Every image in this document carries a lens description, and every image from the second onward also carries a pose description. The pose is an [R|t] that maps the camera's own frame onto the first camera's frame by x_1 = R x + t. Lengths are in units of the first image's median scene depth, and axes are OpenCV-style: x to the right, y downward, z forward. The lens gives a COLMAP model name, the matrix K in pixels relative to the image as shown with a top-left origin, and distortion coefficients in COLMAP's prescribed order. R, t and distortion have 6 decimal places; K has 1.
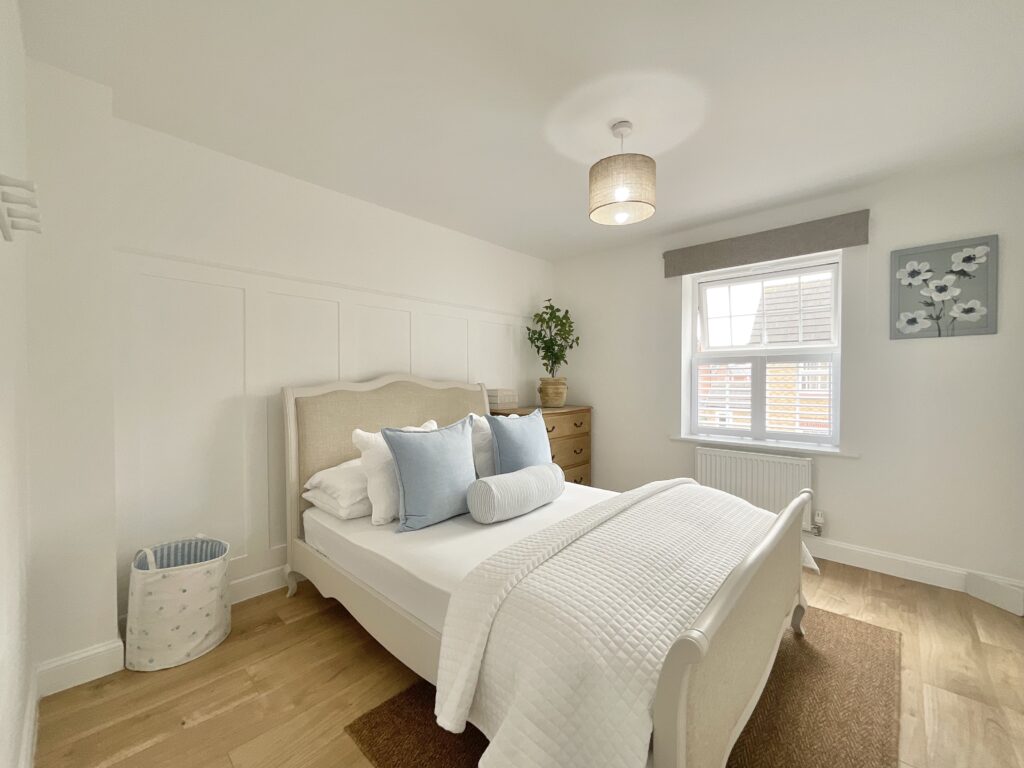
lens RADIAL K [[415.5, 0, 512.1], [0, 415.5, 384.2], [0, 0, 1]] dist [0.001617, 0.000342]
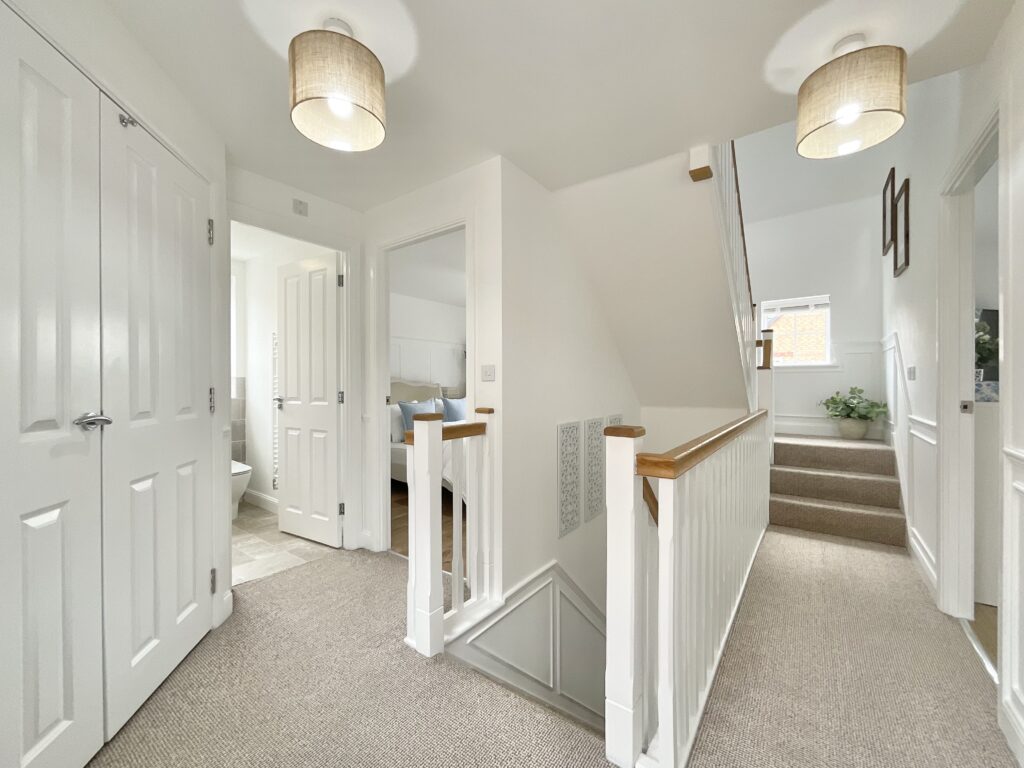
lens RADIAL K [[415.5, 0, 511.6], [0, 415.5, 384.1], [0, 0, 1]] dist [0.001617, 0.000342]
pose [[0.993736, -0.002084, 0.111738, 0.055236], [0.002713, 0.999981, -0.005481, 0.014744], [-0.111724, 0.005750, 0.993723, -1.127524]]
